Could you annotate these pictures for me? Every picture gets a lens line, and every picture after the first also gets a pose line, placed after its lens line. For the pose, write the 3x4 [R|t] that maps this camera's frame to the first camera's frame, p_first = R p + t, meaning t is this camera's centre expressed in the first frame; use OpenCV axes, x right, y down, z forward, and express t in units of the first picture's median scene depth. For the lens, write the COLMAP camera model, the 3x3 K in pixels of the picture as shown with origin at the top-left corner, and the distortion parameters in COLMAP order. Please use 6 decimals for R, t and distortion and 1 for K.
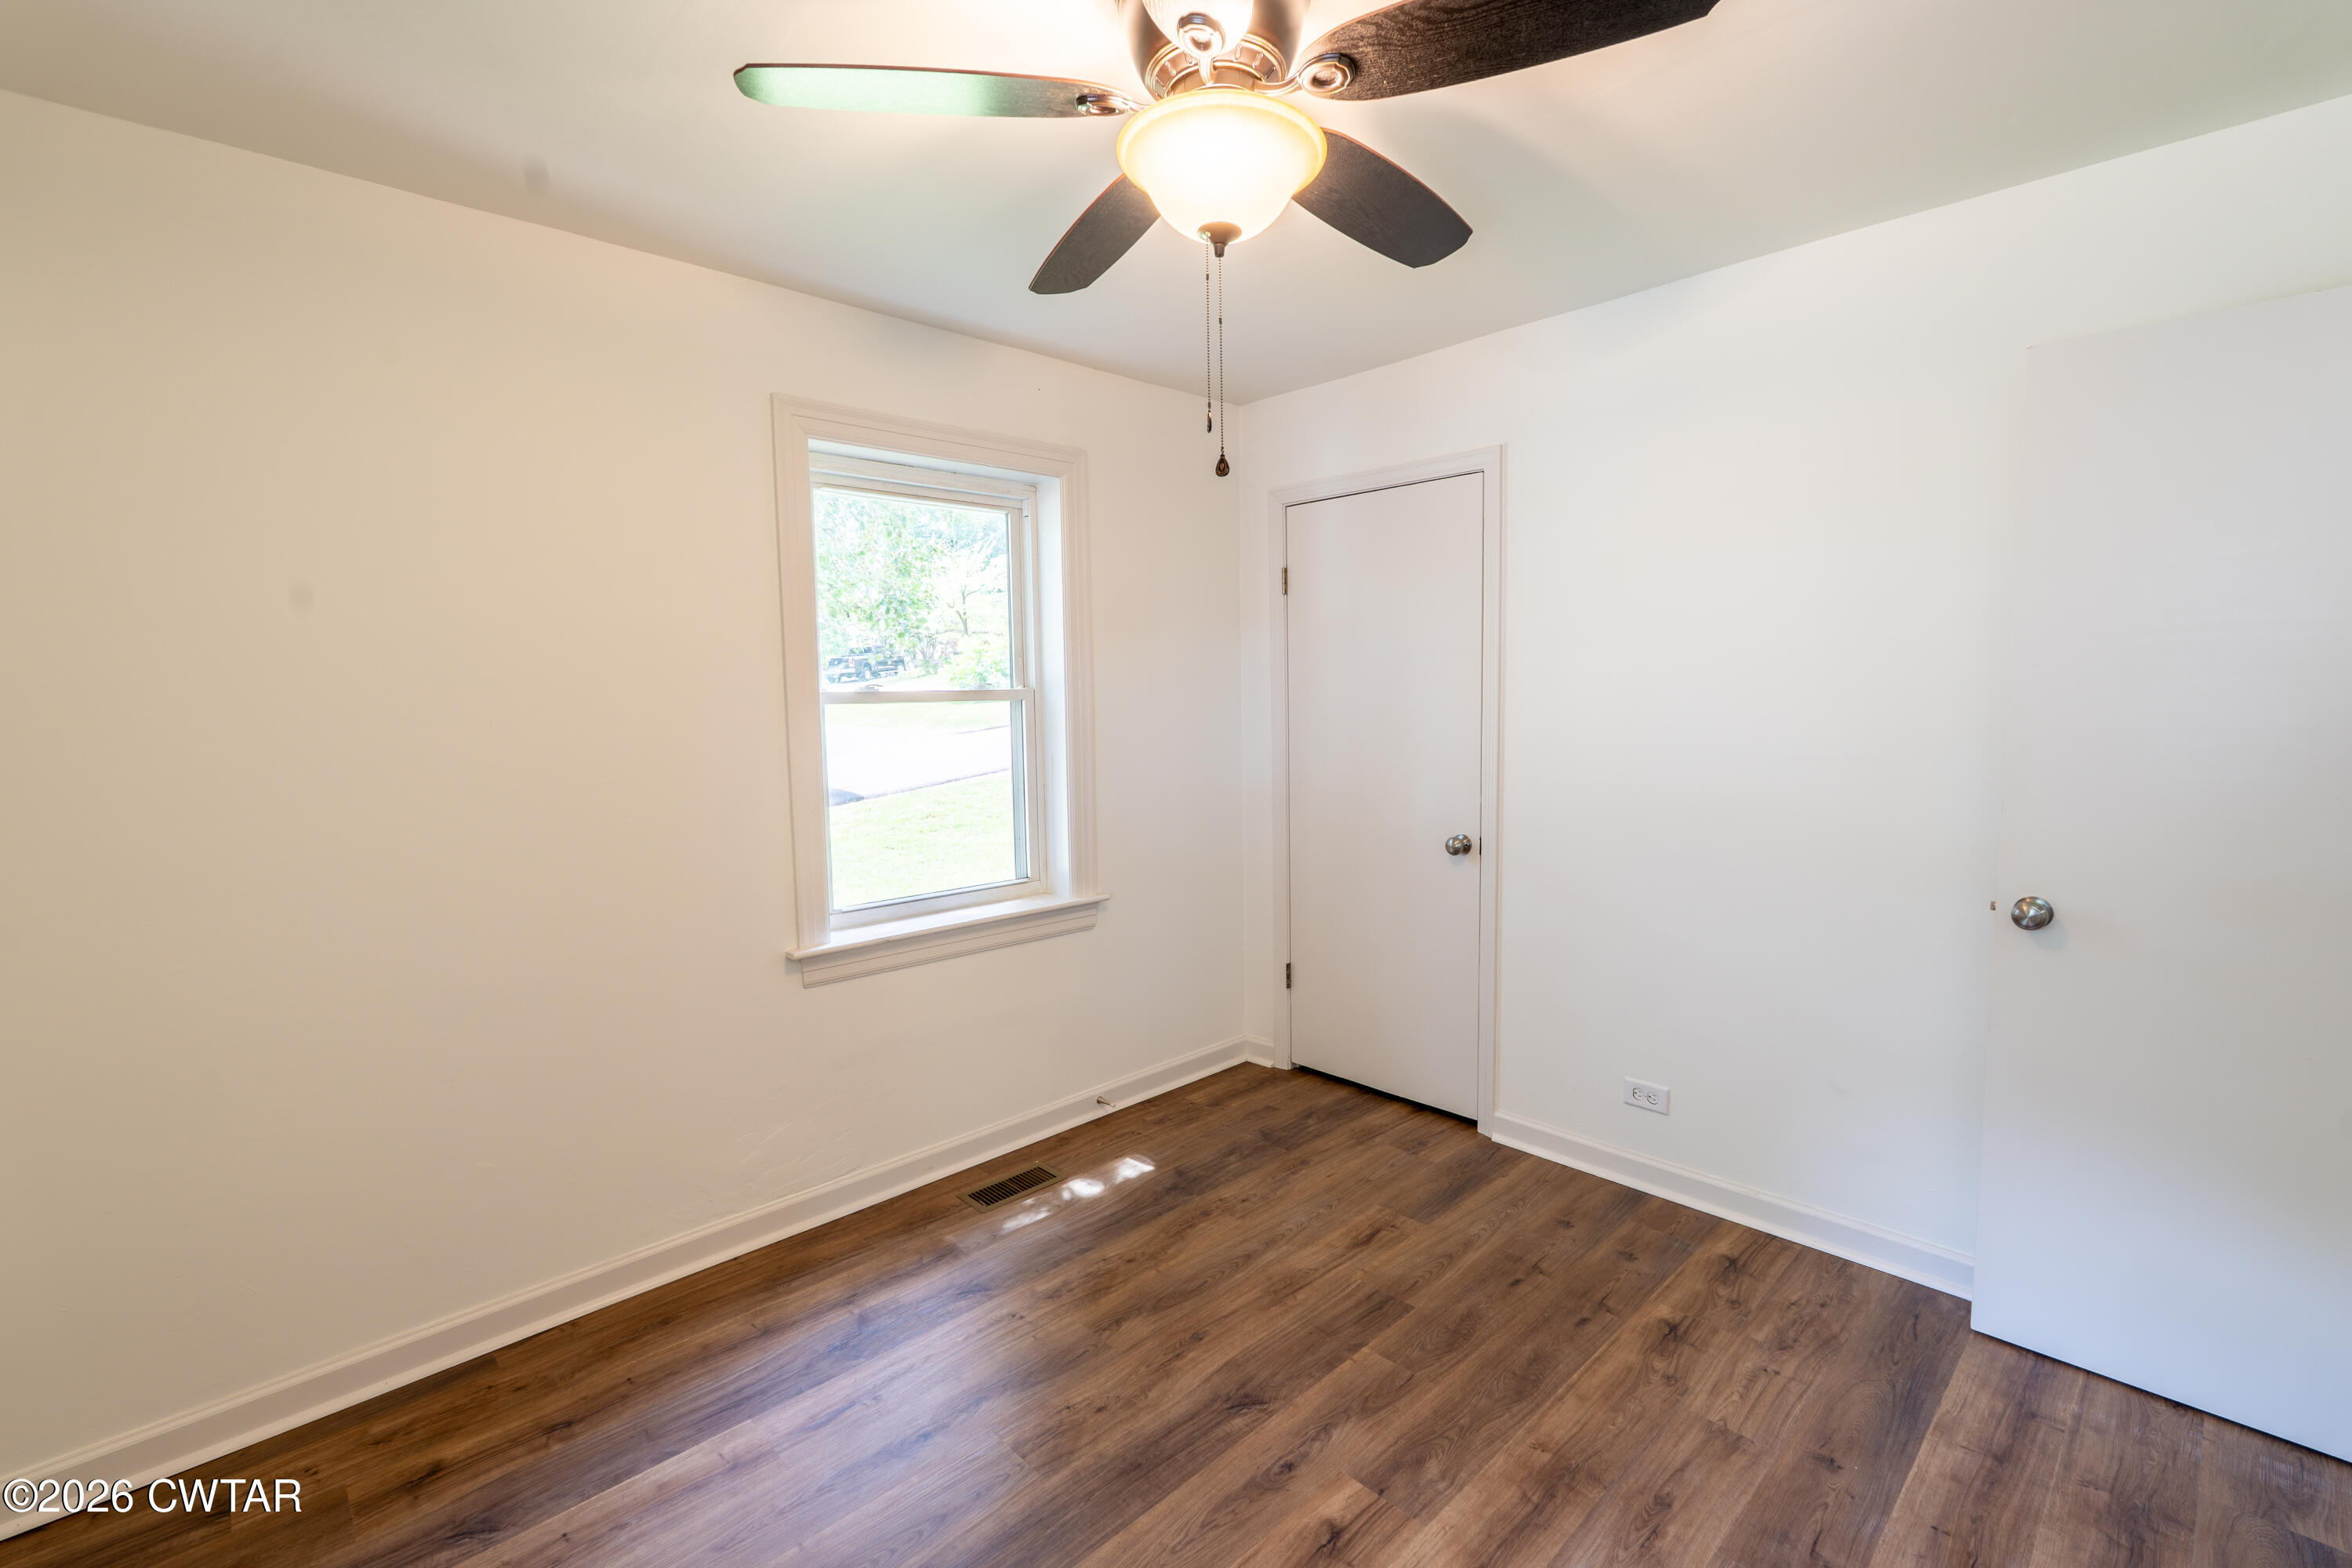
lens RADIAL K [[1028.8, 0, 1175.7], [0, 1028.8, 790.6], [0, 0, 1]] dist [-0.003226, 0.000093]
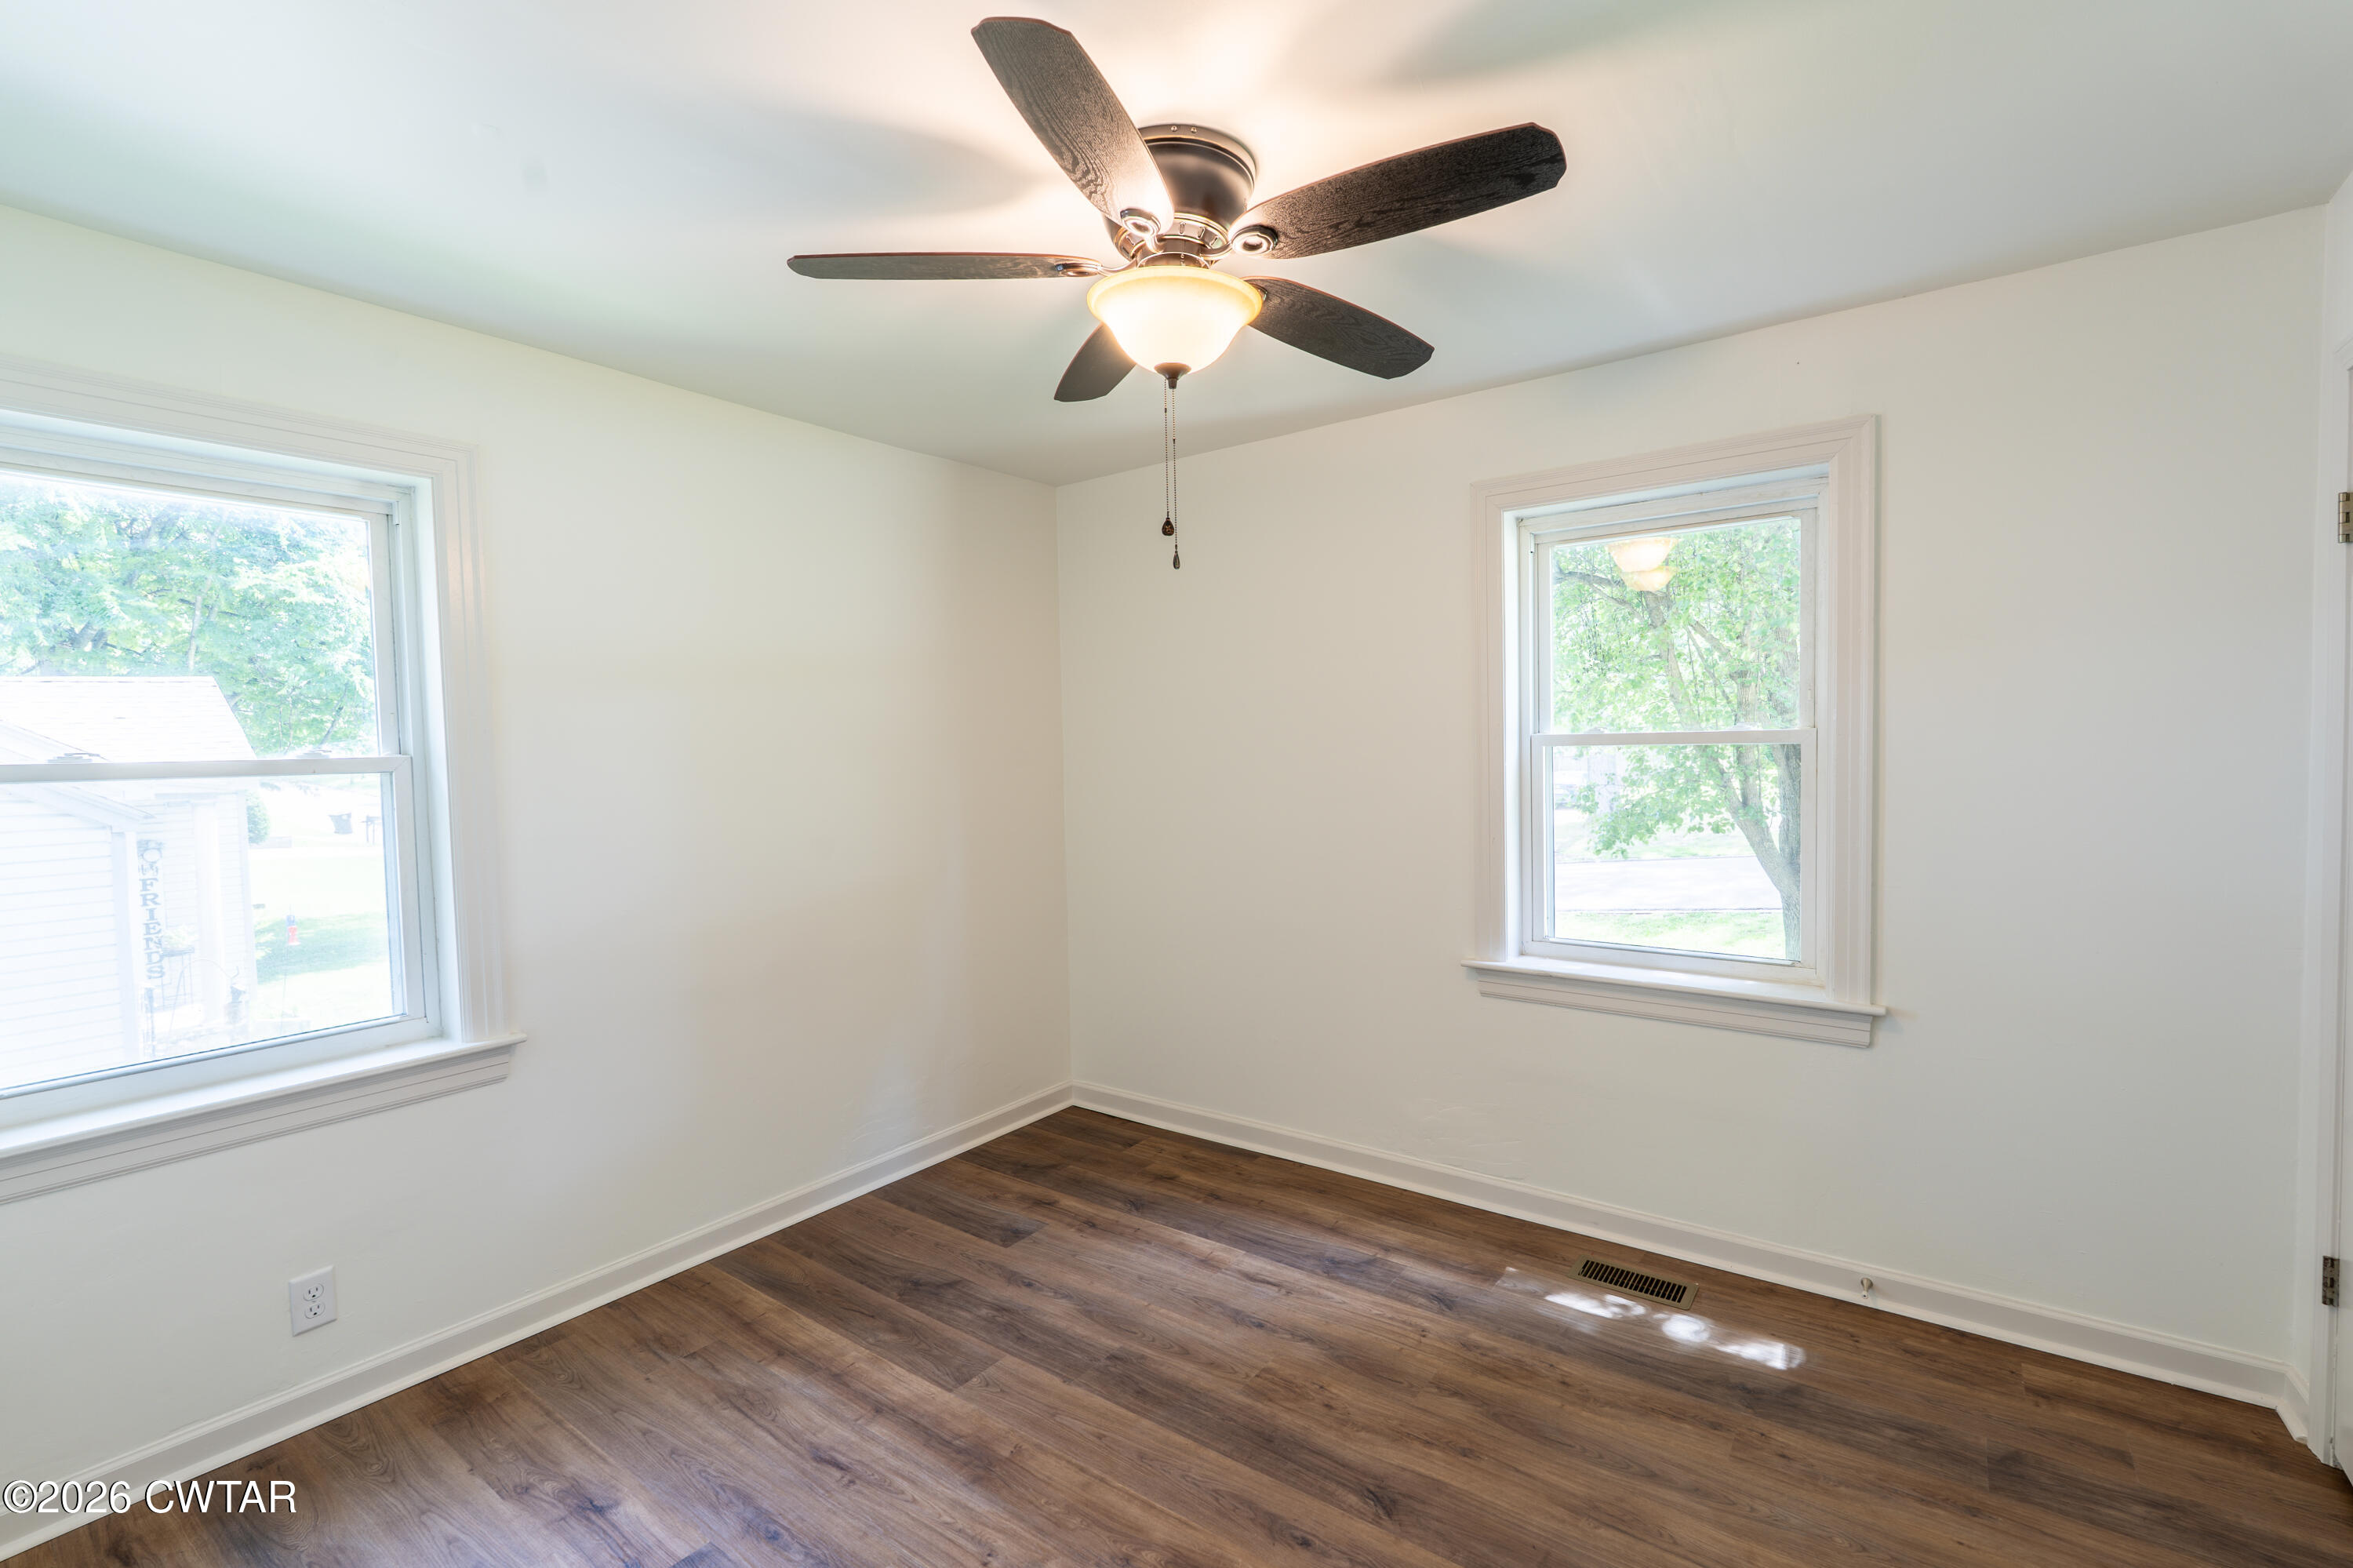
lens RADIAL K [[1029.3, 0, 1176.2], [0, 1029.3, 790.6], [0, 0, 1]] dist [-0.003226, 0.000093]
pose [[0.172594, 0.056791, -0.983355, 0.776056], [-0.077119, 0.996051, 0.043989, -0.064884], [0.981970, 0.068243, 0.176292, 0.510482]]
